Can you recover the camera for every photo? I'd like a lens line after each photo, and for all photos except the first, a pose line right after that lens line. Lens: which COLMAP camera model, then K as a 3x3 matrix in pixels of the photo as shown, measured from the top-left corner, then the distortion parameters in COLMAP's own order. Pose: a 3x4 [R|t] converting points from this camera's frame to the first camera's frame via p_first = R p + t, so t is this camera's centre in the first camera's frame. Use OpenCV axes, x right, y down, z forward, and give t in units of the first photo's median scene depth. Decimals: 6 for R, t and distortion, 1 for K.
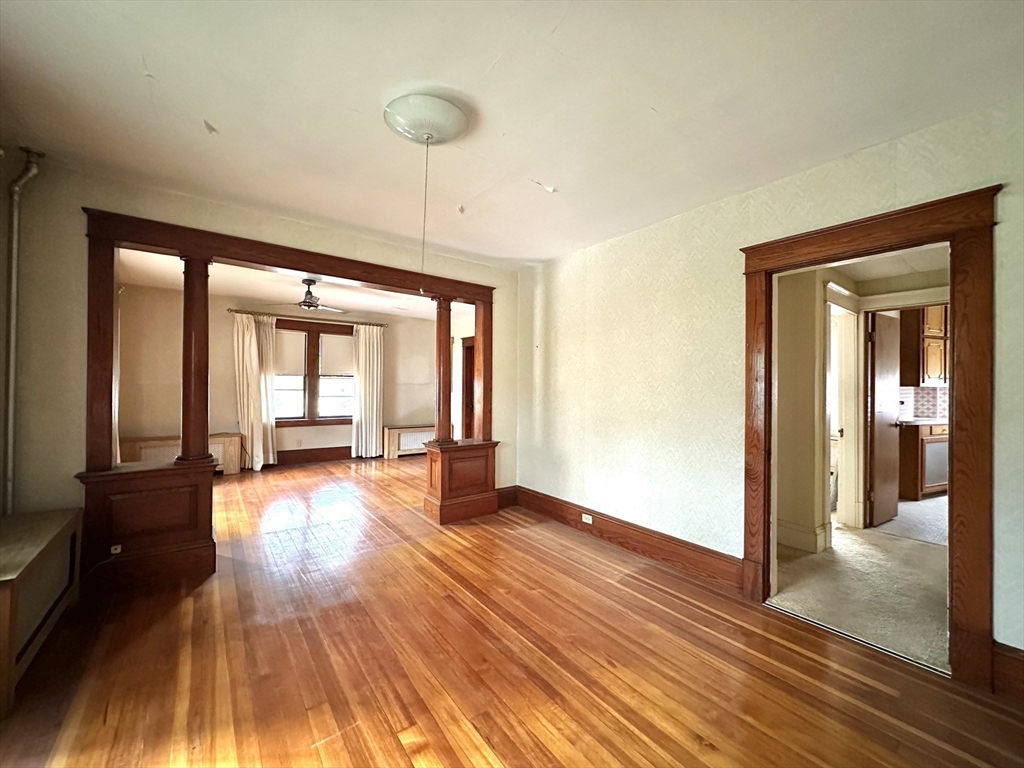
lens RADIAL K [[406.4, 0, 506.4], [0, 406.4, 384.6], [0, 0, 1]] dist [0.000330, 0.000077]
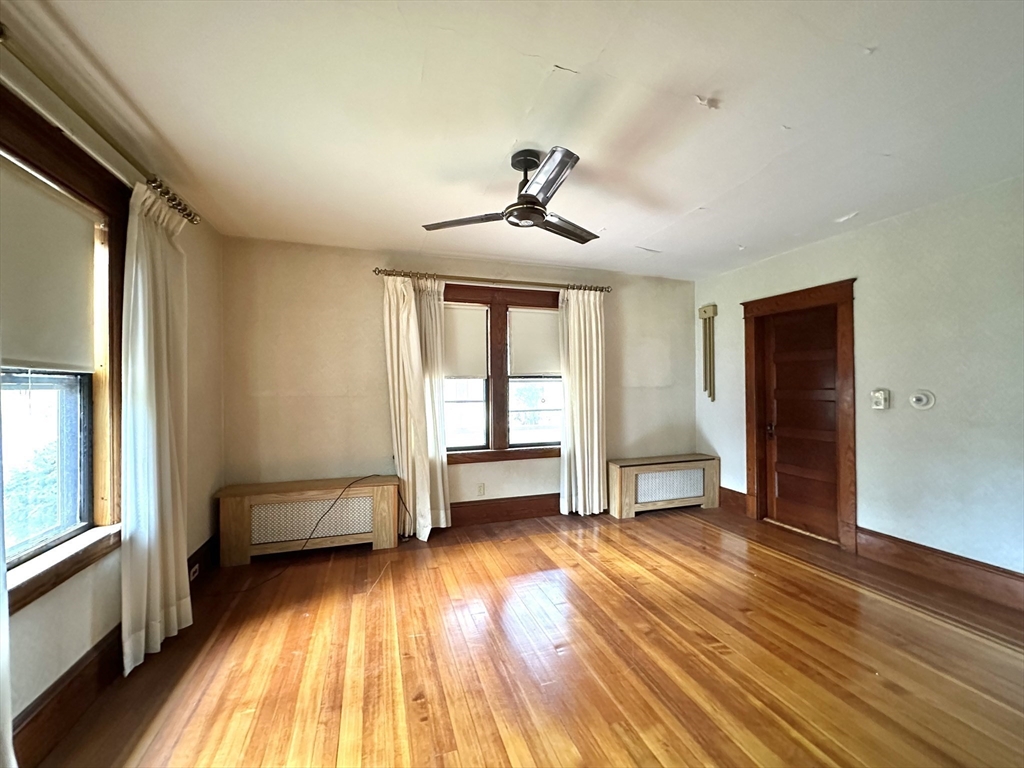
lens RADIAL K [[406.4, 0, 511.5], [0, 406.4, 385.1], [0, 0, 1]] dist [0.000330, 0.000077]
pose [[0.952368, -0.021702, -0.304177, -0.281251], [0.020859, 0.999764, -0.006023, -0.006307], [0.304236, -0.000609, 0.952596, 0.439042]]
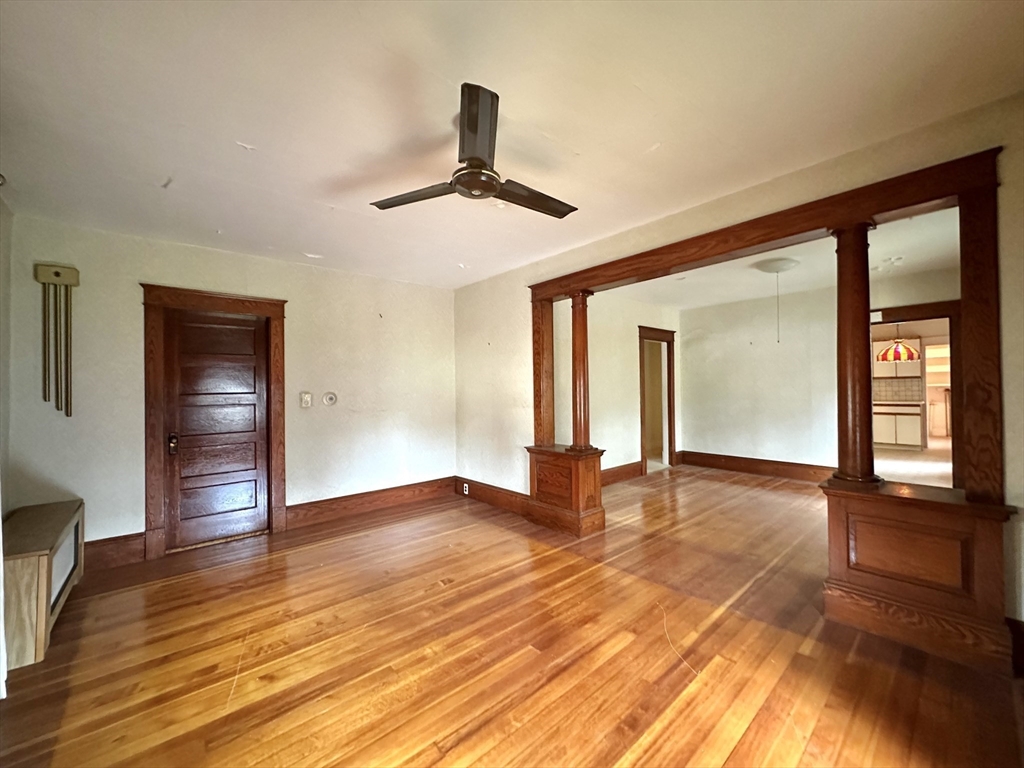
lens RADIAL K [[406.4, 0, 510.7], [0, 406.4, 385.0], [0, 0, 1]] dist [0.000330, 0.000077]
pose [[-0.081266, -0.002598, 0.996689, -0.661161], [0.014457, 0.999888, 0.003785, -0.004093], [-0.996588, 0.014716, -0.081220, 0.762908]]
